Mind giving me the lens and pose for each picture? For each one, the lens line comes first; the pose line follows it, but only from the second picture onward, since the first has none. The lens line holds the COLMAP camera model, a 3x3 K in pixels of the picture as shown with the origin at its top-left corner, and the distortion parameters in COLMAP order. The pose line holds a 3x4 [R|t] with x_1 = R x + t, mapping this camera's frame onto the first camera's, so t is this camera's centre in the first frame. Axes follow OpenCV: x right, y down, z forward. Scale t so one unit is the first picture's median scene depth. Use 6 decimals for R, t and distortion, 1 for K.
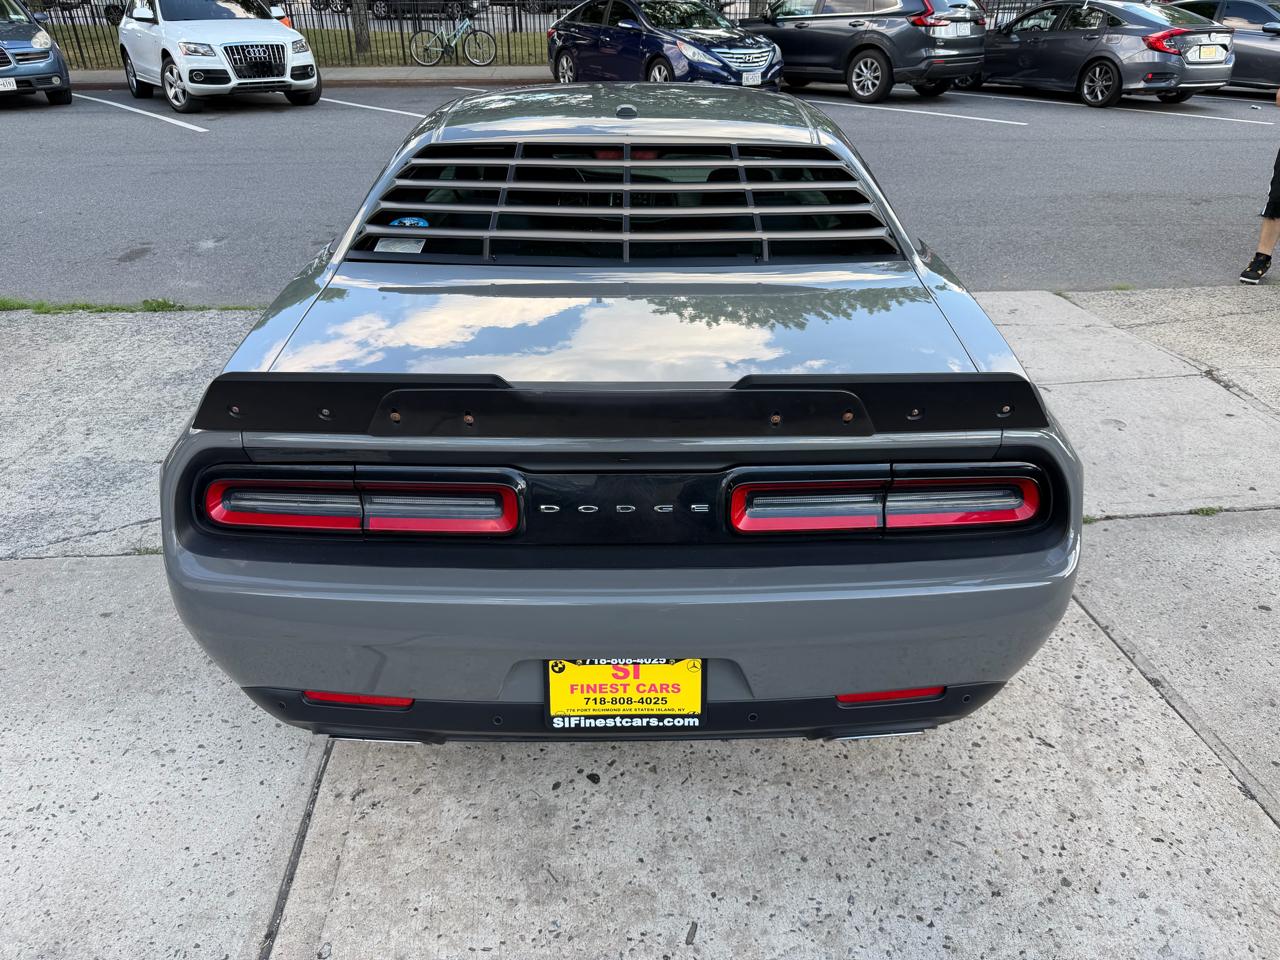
lens RADIAL K [[934.0, 0, 647.3], [0, 934.0, 467.6], [0, 0, 1]] dist [0.051884, -0.069086]
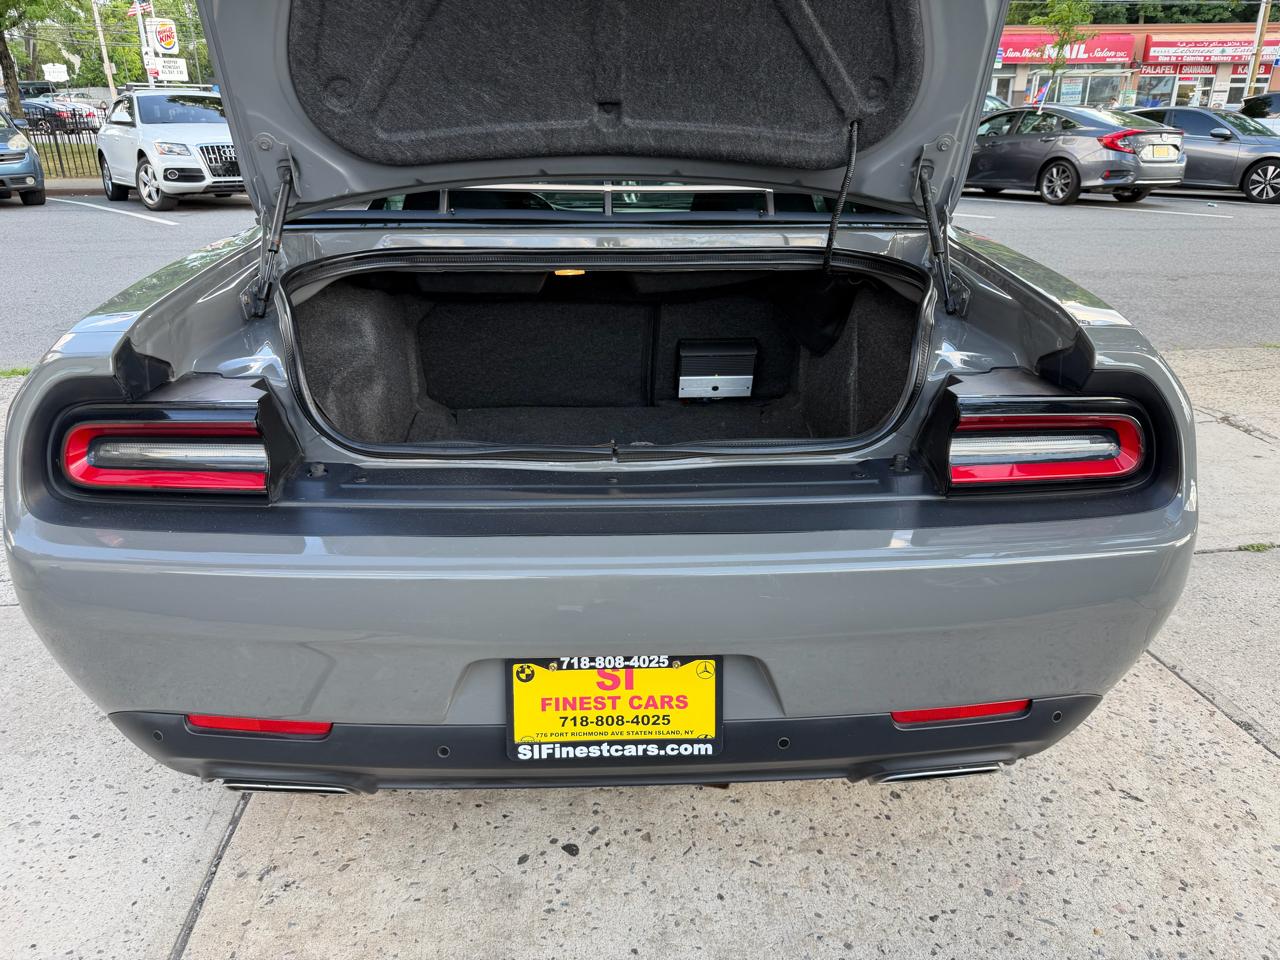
lens RADIAL K [[927.3, 0, 636.5], [0, 927.3, 474.3], [0, 0, 1]] dist [0.002311, -0.000965]
pose [[0.999774, -0.007818, 0.019794, -0.015739], [0.010203, 0.992302, -0.123418, 0.119991], [-0.018676, 0.123592, 0.992157, 0.197162]]
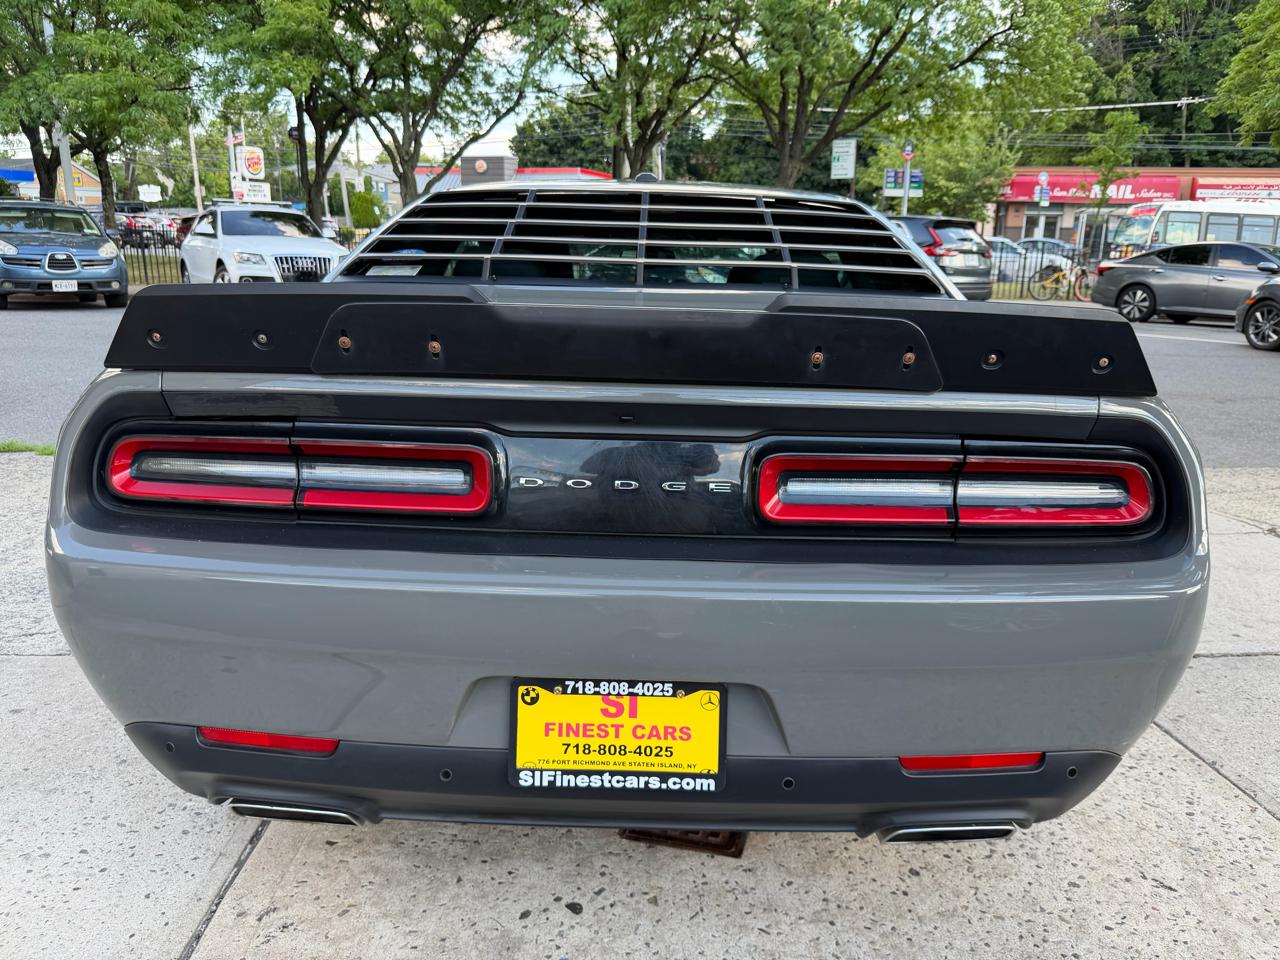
lens RADIAL K [[932.8, 0, 644.4], [0, 932.8, 482.5], [0, 0, 1]] dist [-0.004495, 0.005150]
pose [[0.999338, 0.027072, -0.024301, 0.008809], [-0.032180, 0.969390, -0.243409, 0.183909], [0.016967, 0.244030, 0.969619, 0.186935]]
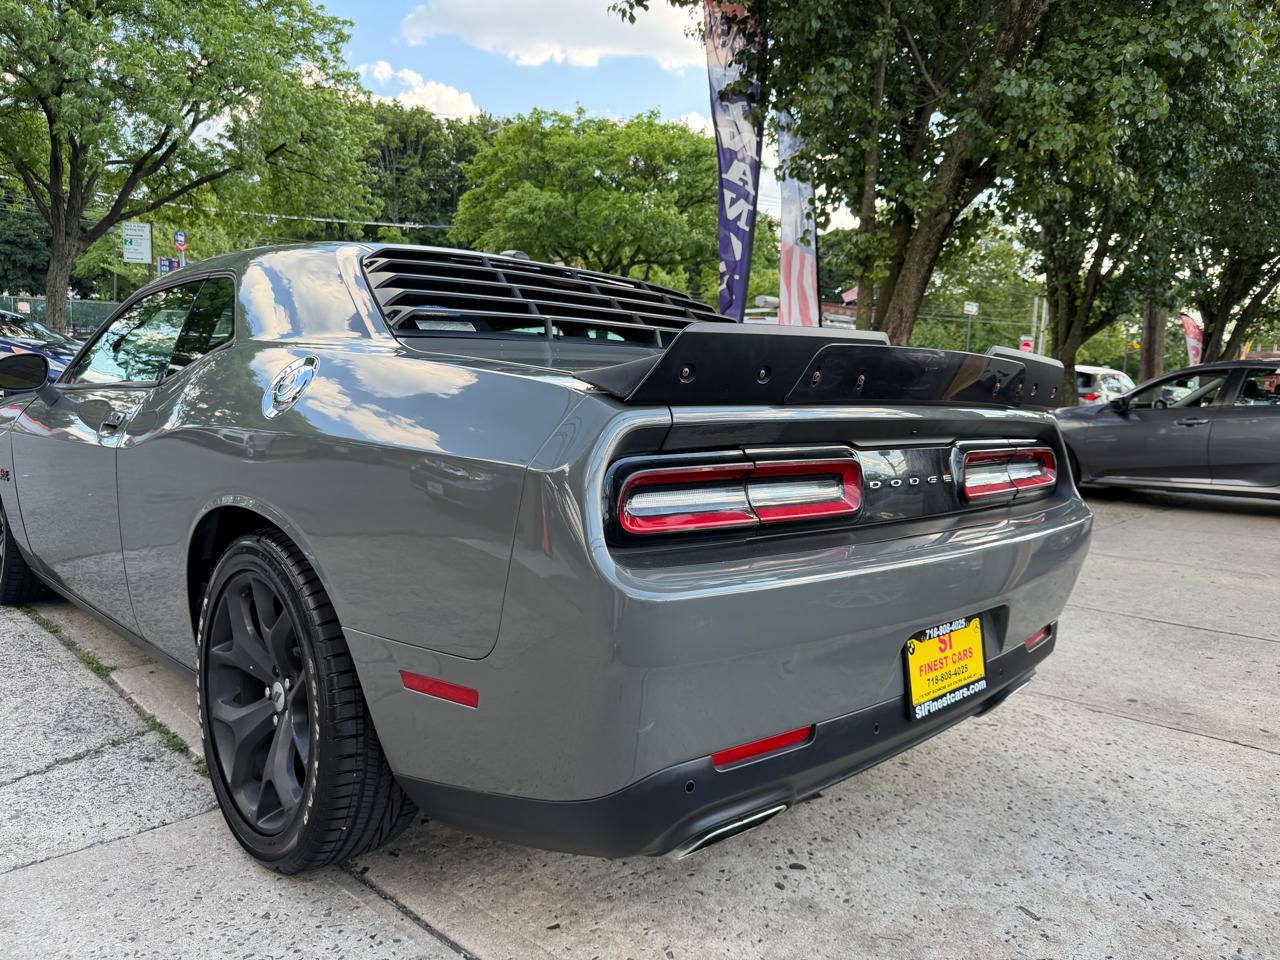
lens RADIAL K [[927.3, 0, 636.5], [0, 927.3, 474.3], [0, 0, 1]] dist [0.002311, -0.000965]
pose [[0.717142, -0.037901, 0.695895, -0.794862], [0.284648, 0.927366, -0.242831, 0.161189], [-0.636147, 0.372230, 0.675842, 0.373811]]
